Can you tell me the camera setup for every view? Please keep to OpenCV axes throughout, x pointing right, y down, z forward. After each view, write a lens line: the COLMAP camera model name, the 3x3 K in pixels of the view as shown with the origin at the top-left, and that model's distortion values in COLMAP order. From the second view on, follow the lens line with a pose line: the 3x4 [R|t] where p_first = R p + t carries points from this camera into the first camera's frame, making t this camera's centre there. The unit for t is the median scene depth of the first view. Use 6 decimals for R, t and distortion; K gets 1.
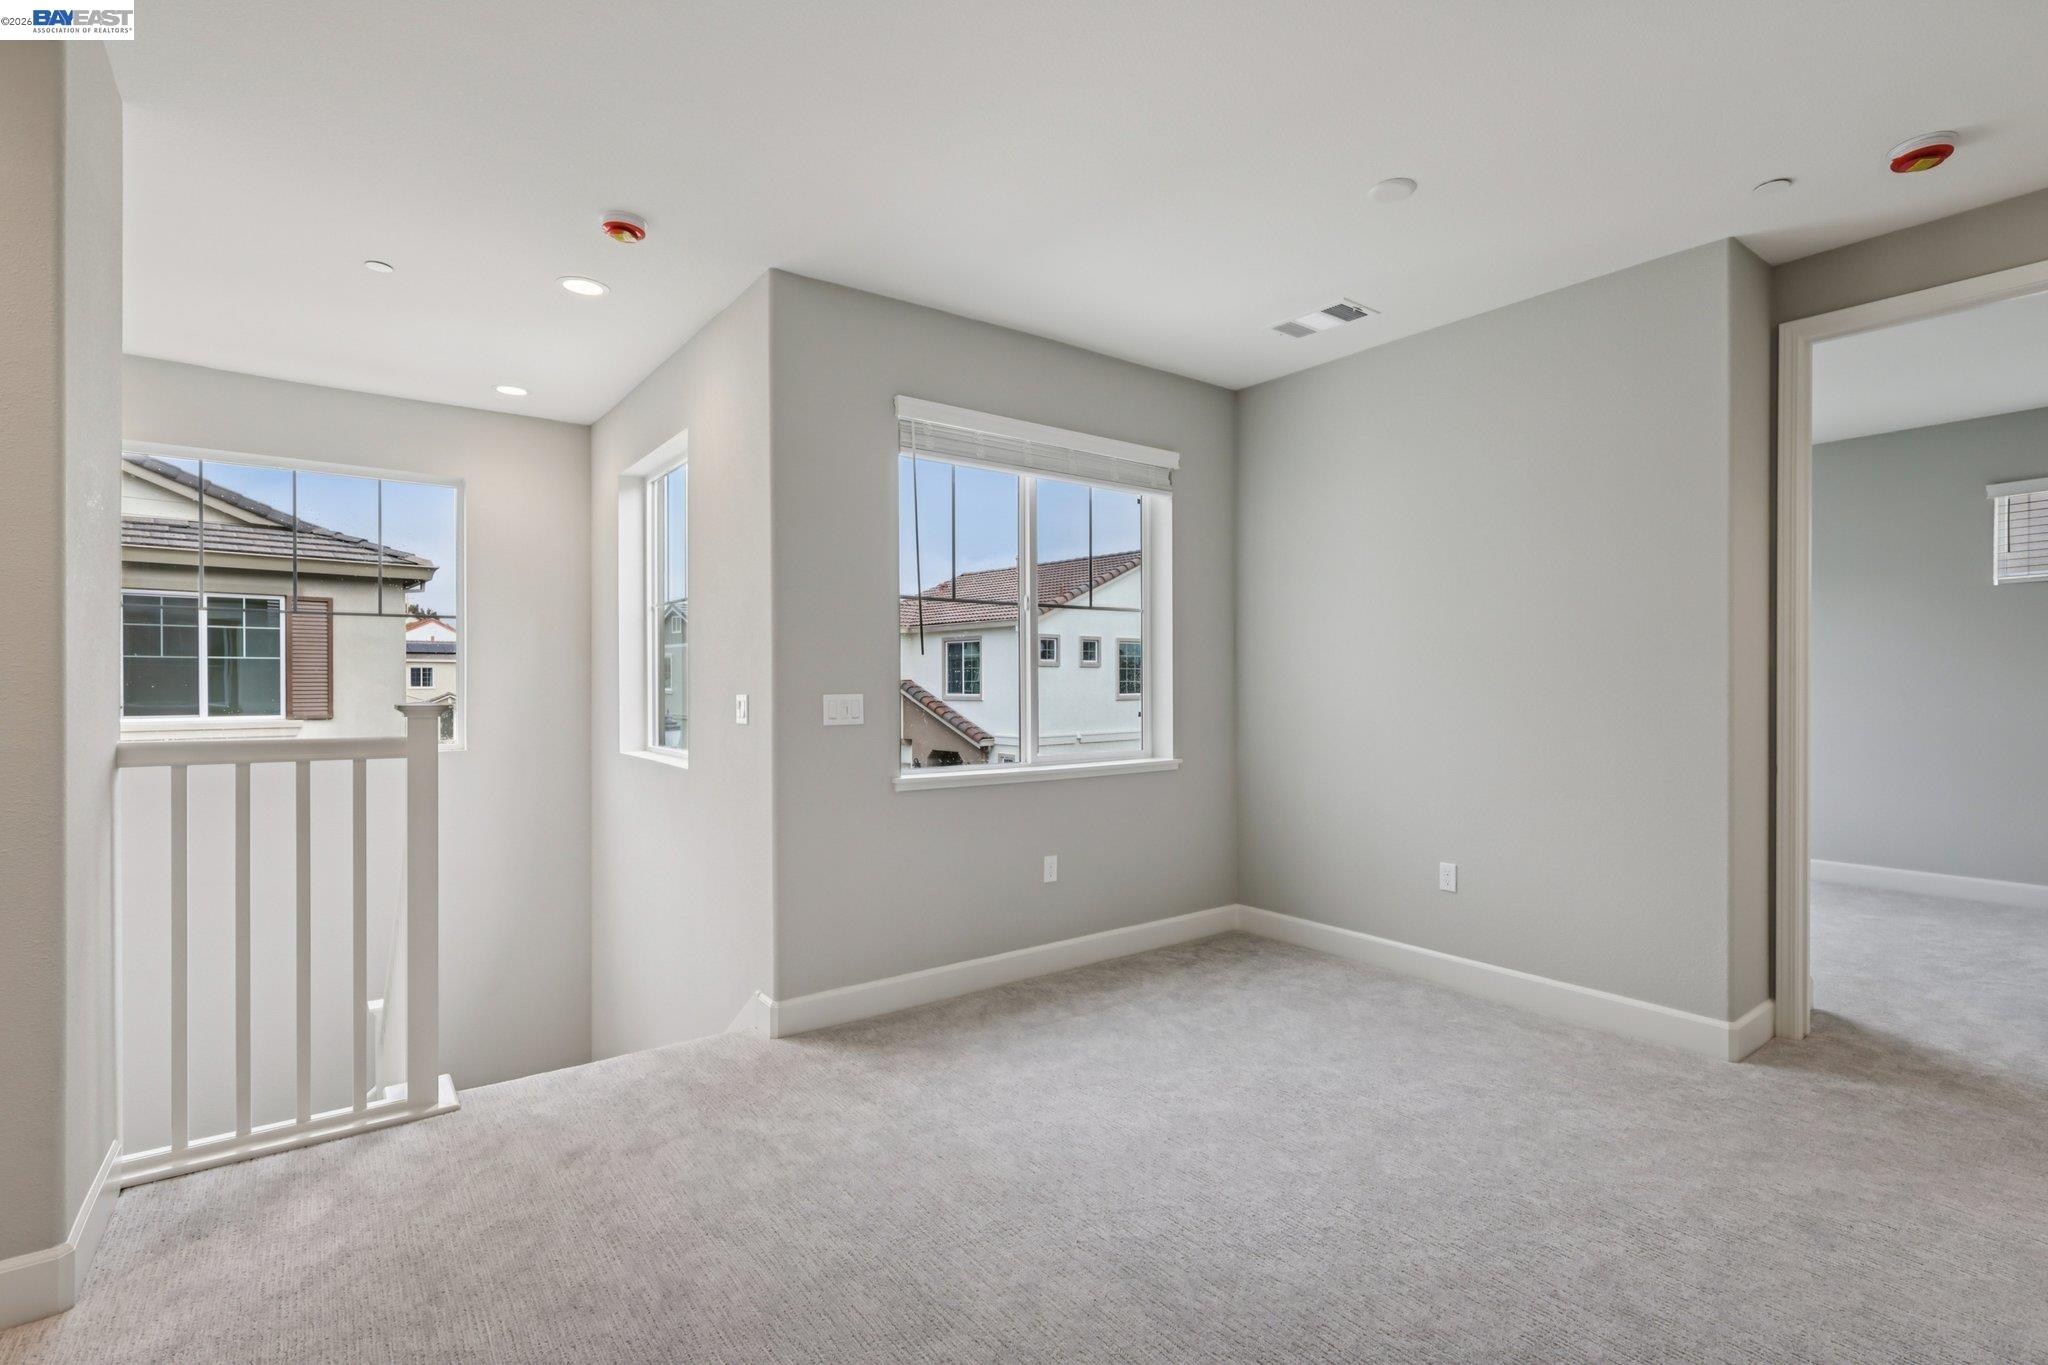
lens RADIAL K [[948.7, 0, 1044.3], [0, 948.7, 684.3], [0, 0, 1]] dist [0.001566, 0.000488]
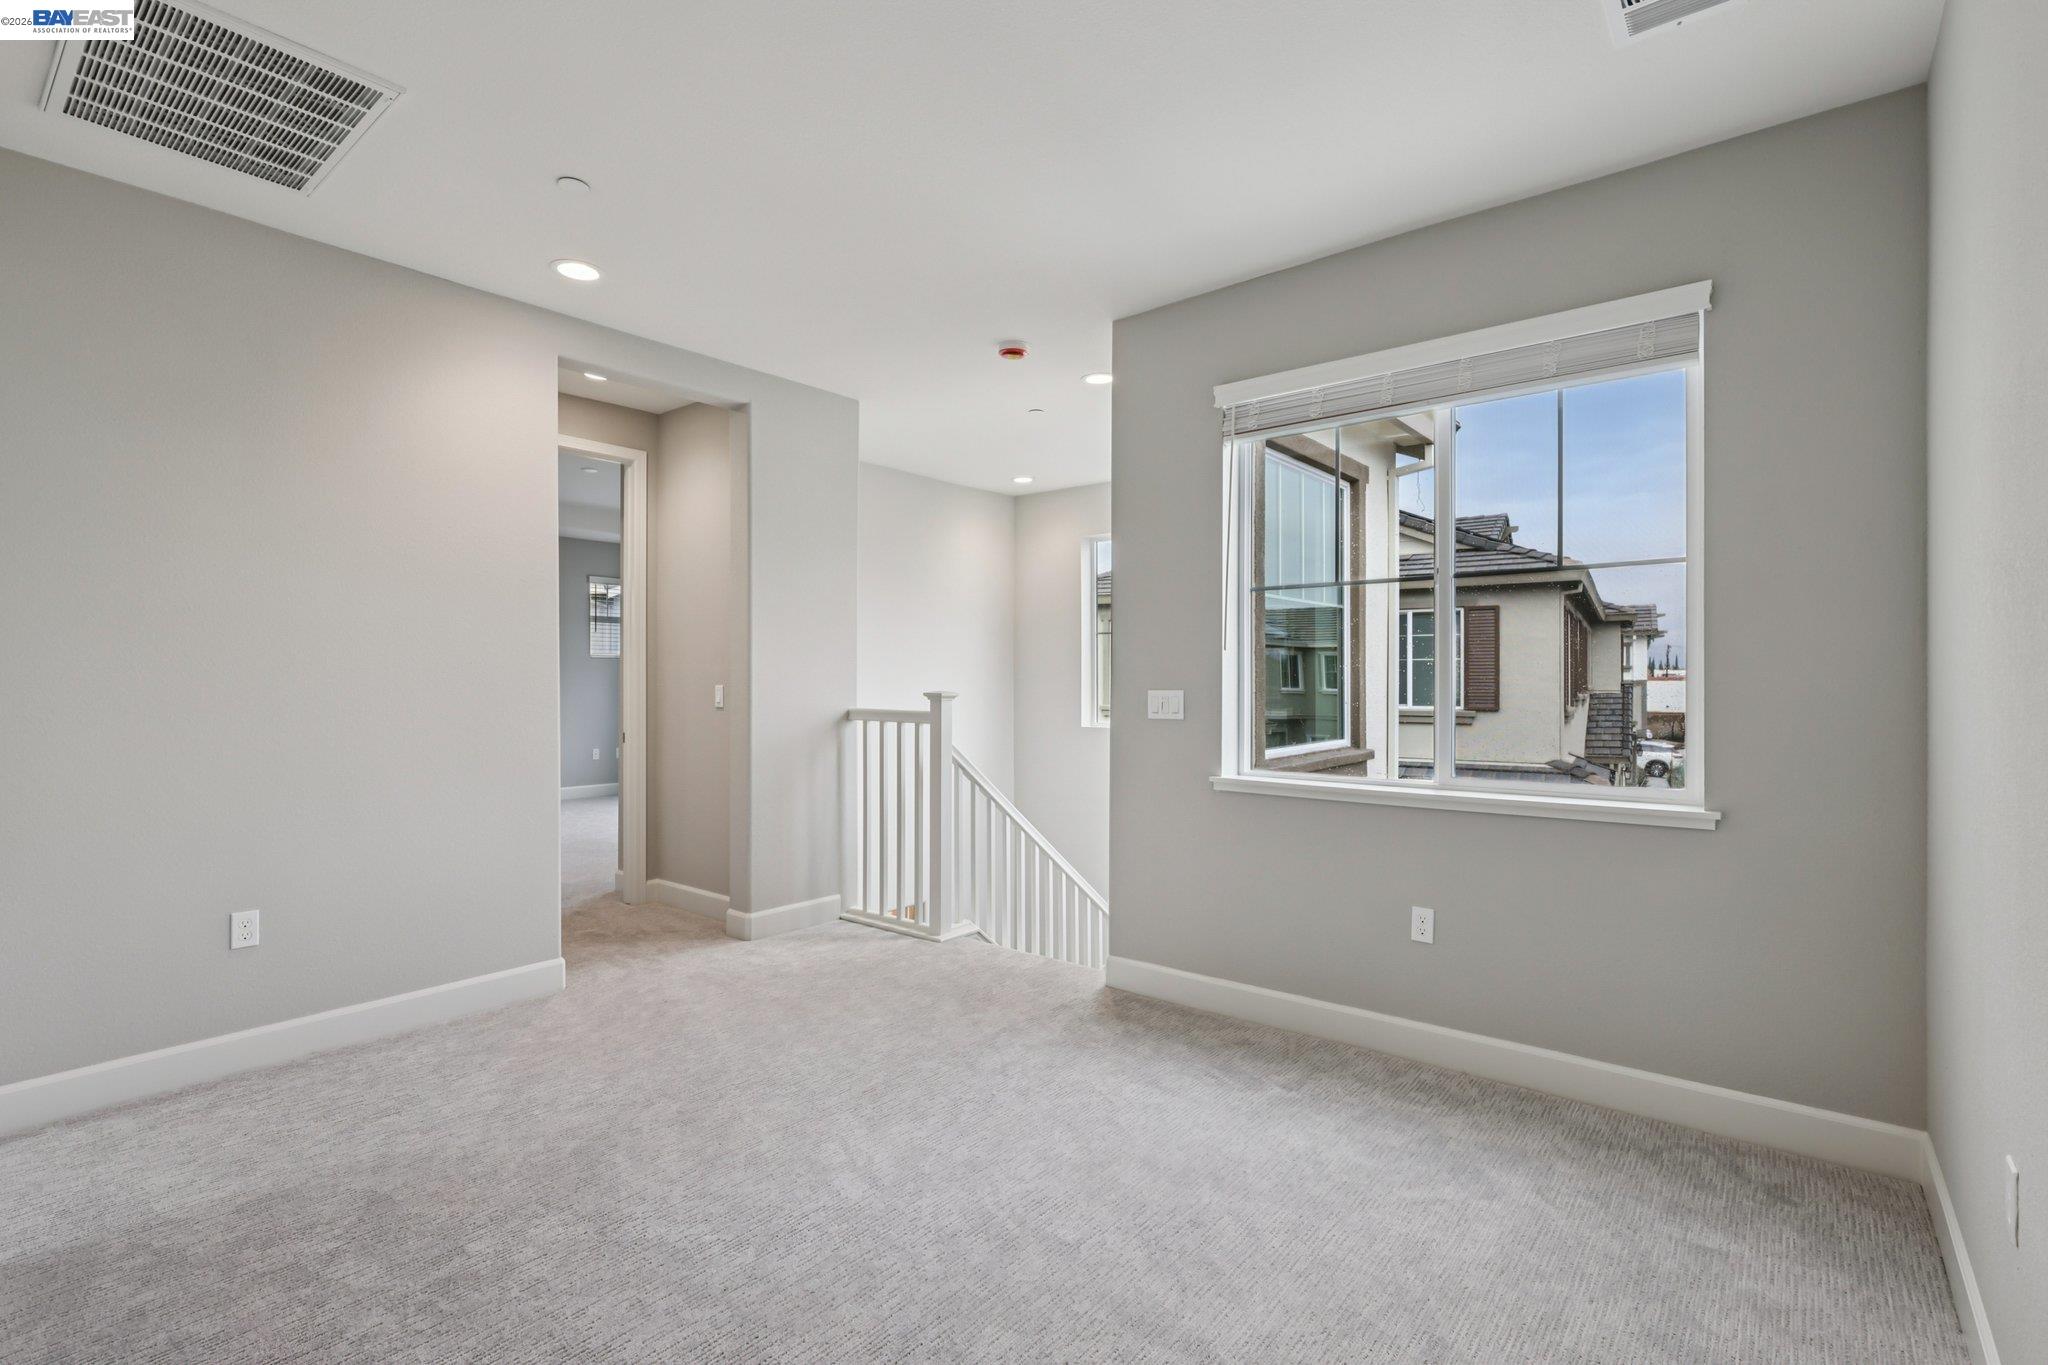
lens RADIAL K [[948.7, 0, 1029.8], [0, 948.7, 688.2], [0, 0, 1]] dist [0.001566, 0.000488]
pose [[0.240802, 0.008952, -0.970533, 1.283771], [-0.002281, 0.999960, 0.008657, -0.000978], [0.970572, 0.000129, 0.240813, 0.987275]]
